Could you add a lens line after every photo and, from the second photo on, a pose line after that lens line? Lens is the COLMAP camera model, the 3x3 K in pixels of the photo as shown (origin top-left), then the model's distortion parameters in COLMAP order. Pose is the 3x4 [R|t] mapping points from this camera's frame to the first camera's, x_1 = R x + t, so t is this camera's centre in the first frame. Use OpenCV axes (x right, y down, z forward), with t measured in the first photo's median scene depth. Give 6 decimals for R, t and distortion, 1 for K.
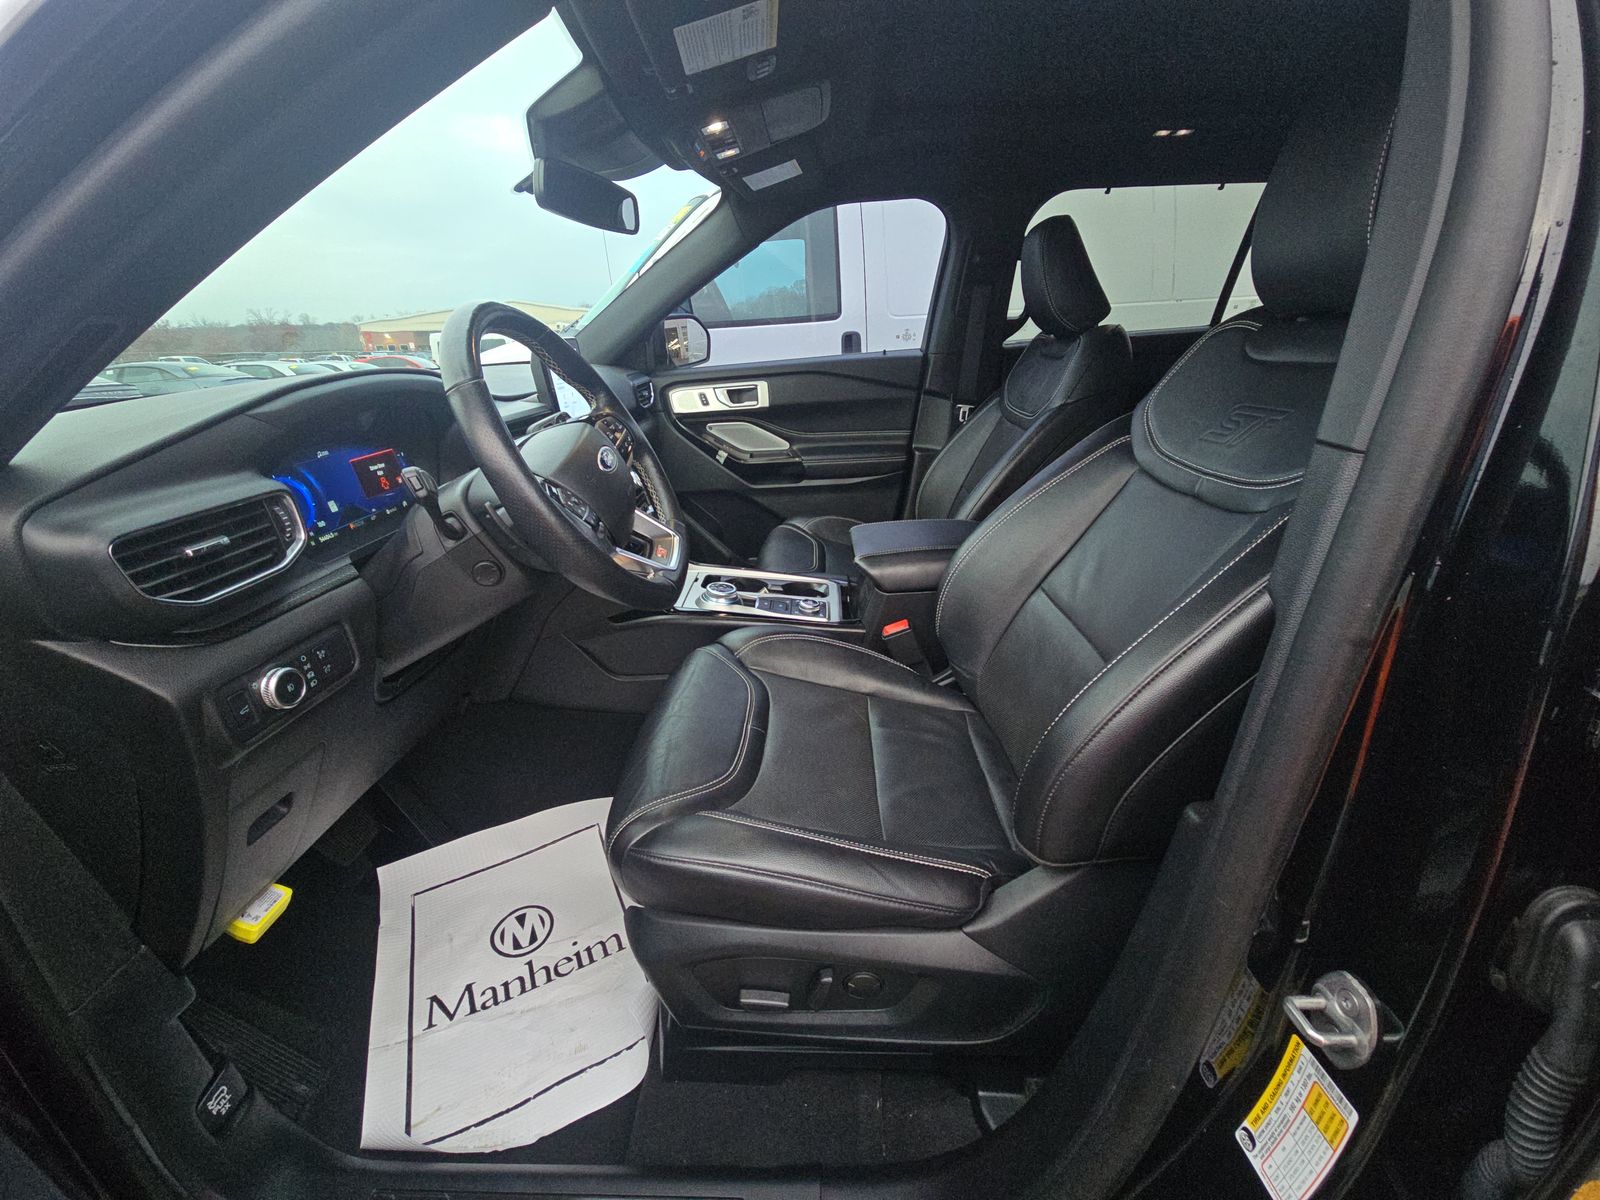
lens RADIAL K [[647.7, 0, 800.0], [0, 647.7, 600.0], [0, 0, 1]] dist [0.046347, -0.000040]
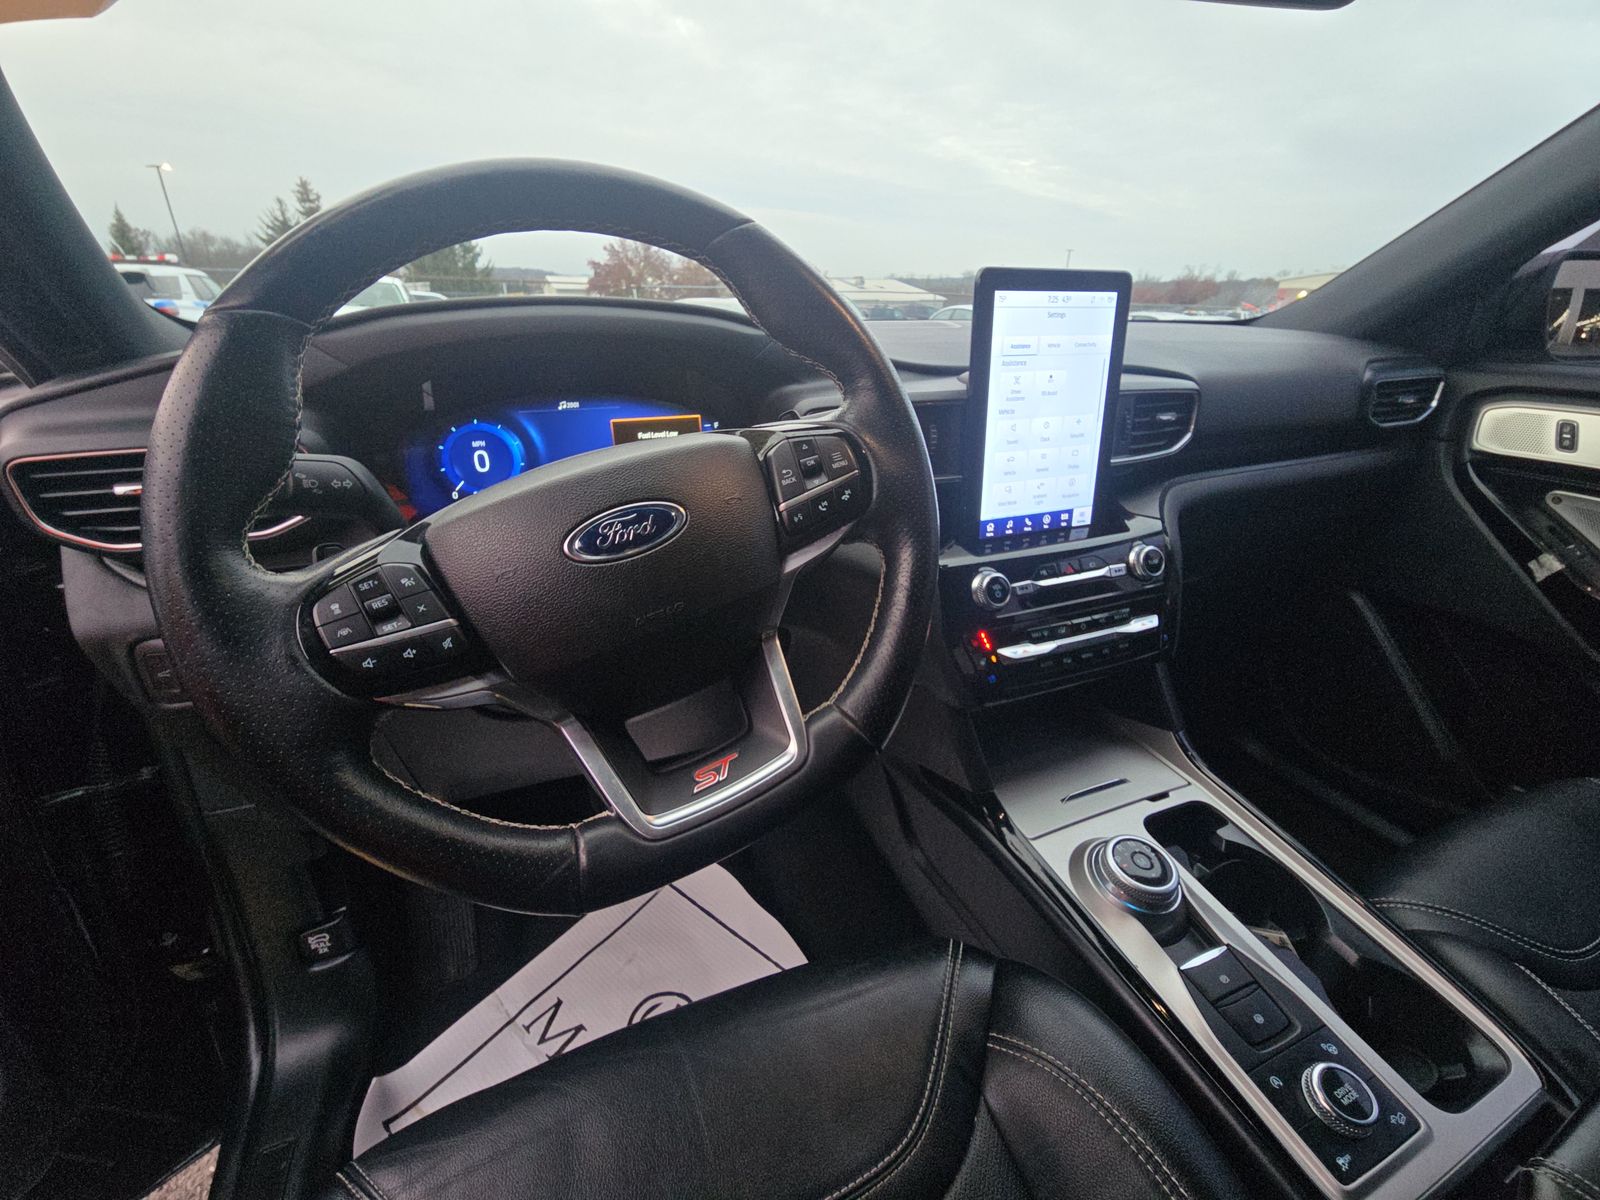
lens RADIAL K [[647.7, 0, 800.0], [0, 647.7, 600.0], [0, 0, 1]] dist [0.046347, -0.000040]
pose [[0.430268, 0.427750, -0.794921, 0.042122], [-0.384441, 0.883582, 0.267372, -0.139025], [0.816746, 0.190559, 0.544622, 0.361233]]
